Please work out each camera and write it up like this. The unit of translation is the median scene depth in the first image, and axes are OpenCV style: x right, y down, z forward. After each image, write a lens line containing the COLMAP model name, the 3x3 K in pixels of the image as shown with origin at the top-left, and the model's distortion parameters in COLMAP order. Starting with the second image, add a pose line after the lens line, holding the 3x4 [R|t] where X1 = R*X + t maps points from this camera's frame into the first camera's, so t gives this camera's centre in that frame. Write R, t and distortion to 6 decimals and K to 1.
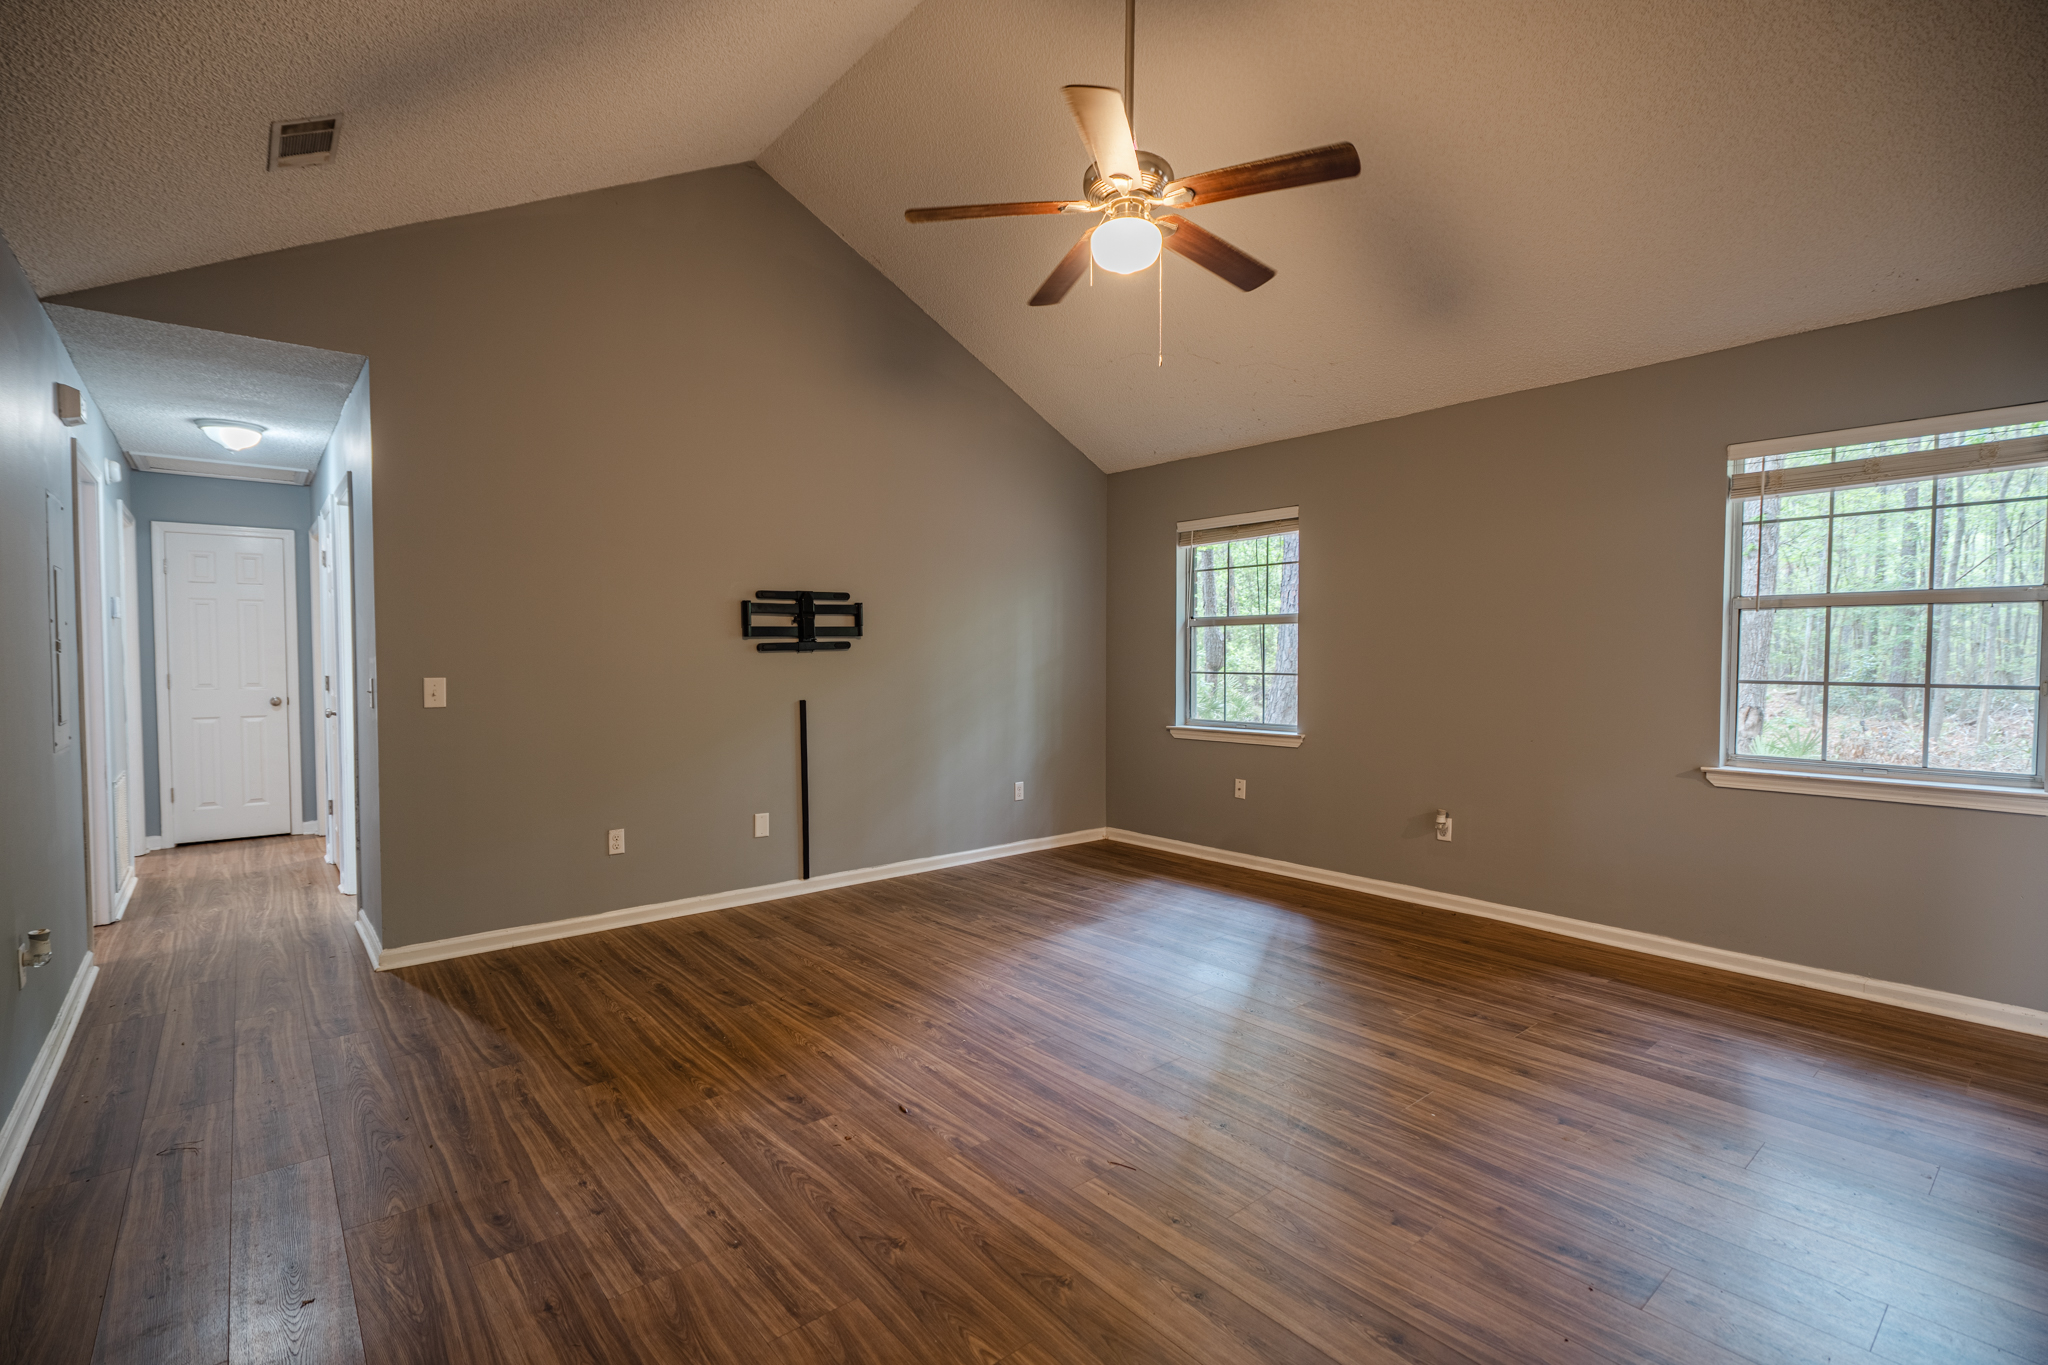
lens RADIAL K [[938.6, 0, 1025.8], [0, 938.6, 681.5], [0, 0, 1]] dist [-0.004369, 0.001708]
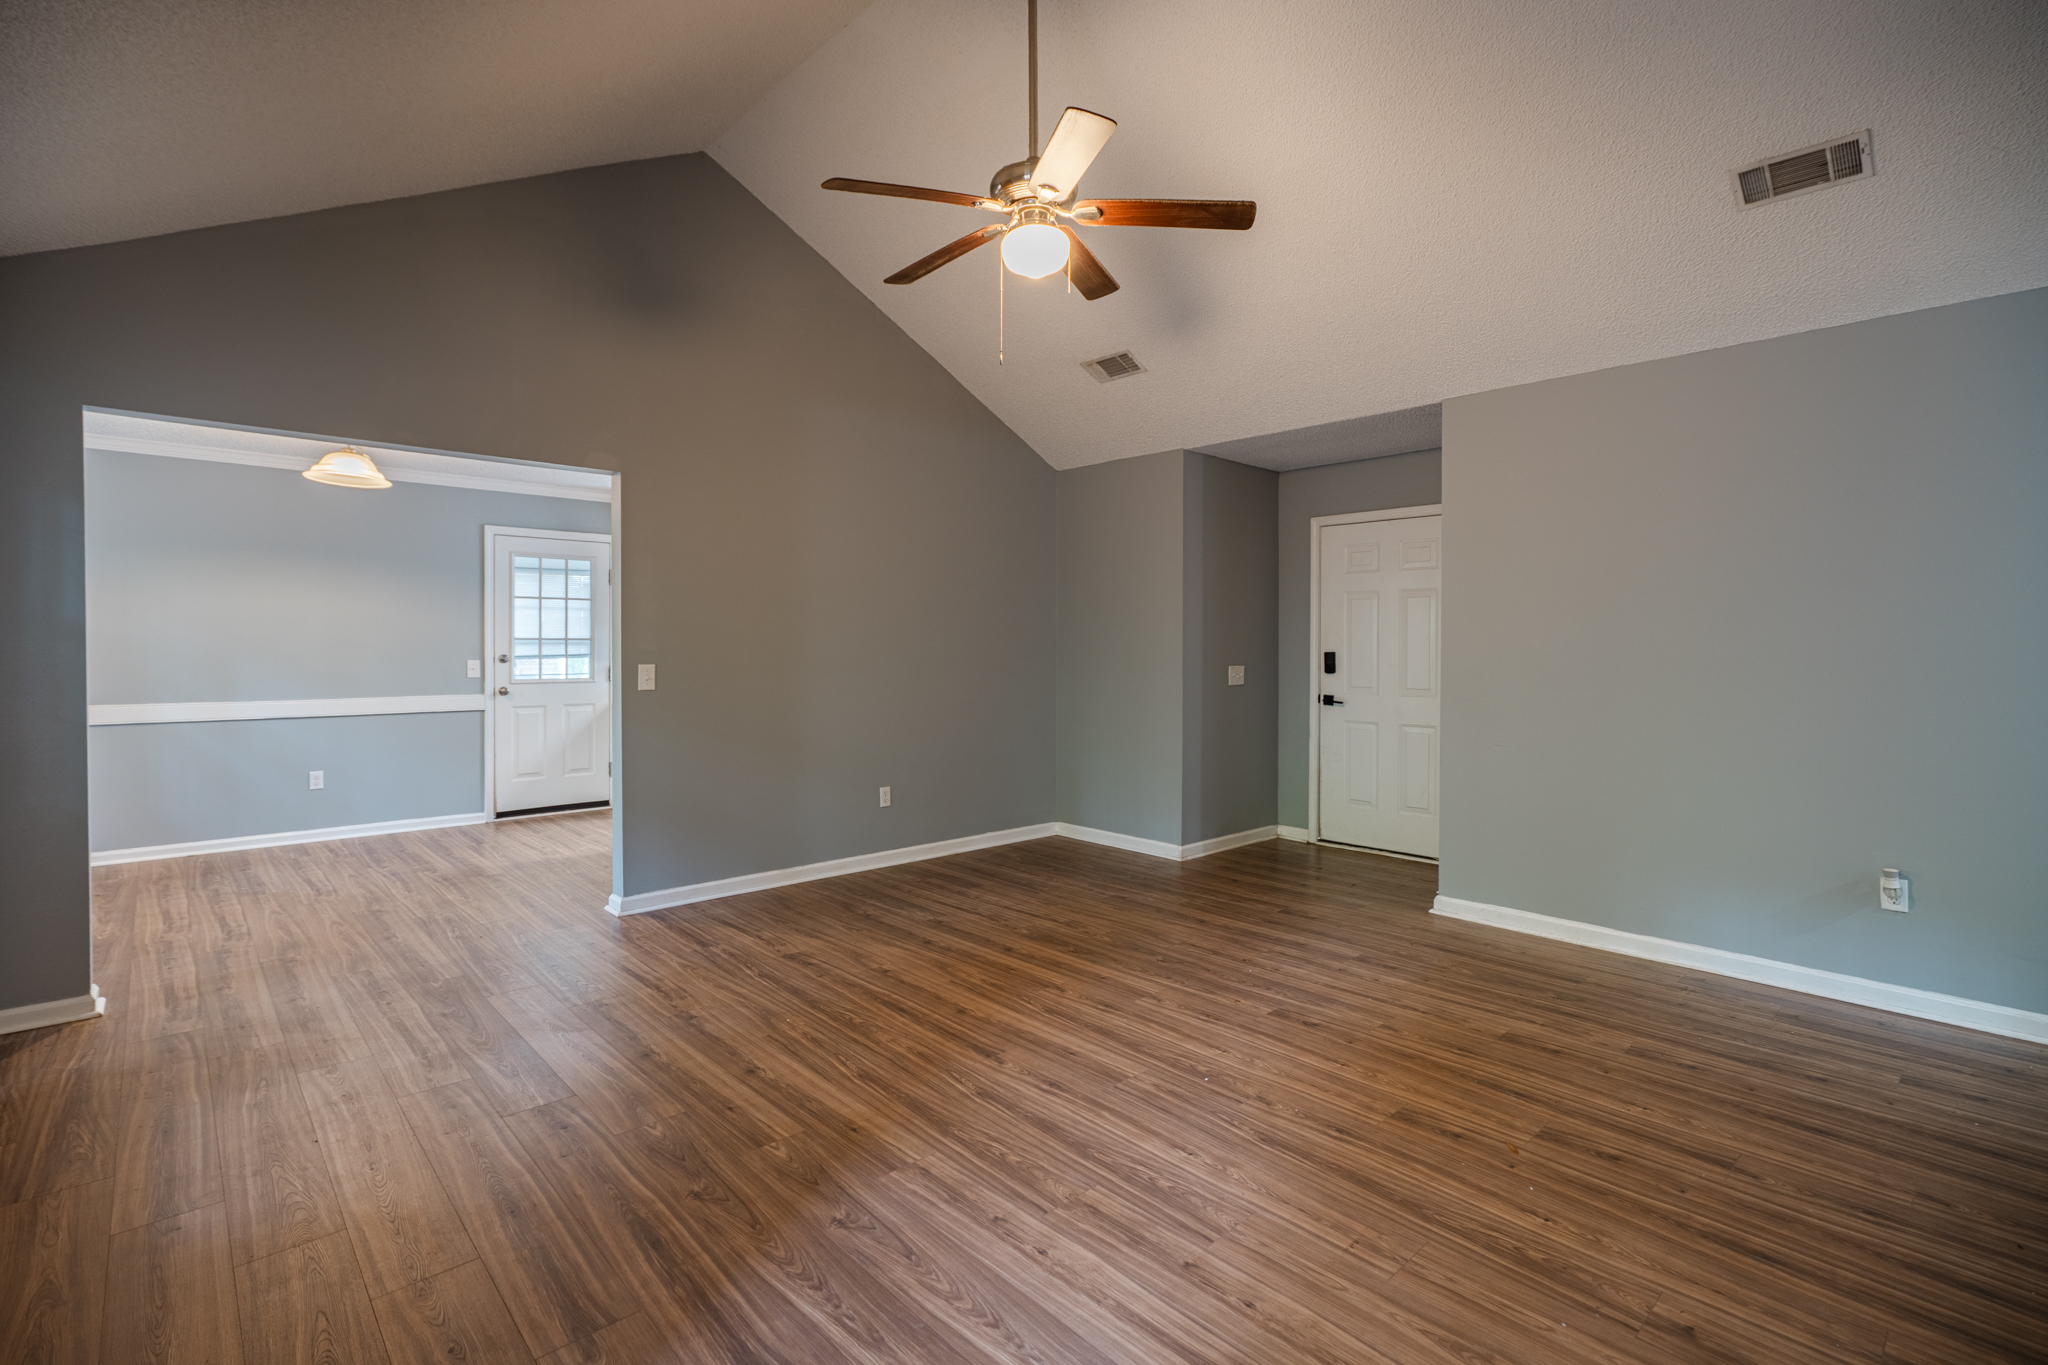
lens RADIAL K [[938.6, 0, 1021.9], [0, 938.6, 670.6], [0, 0, 1]] dist [-0.004369, 0.001708]
pose [[-0.998882, -0.000473, -0.047275, 0.180574], [-0.002995, 0.998574, 0.053292, -0.066571], [0.047182, 0.053374, -0.997459, 2.187589]]
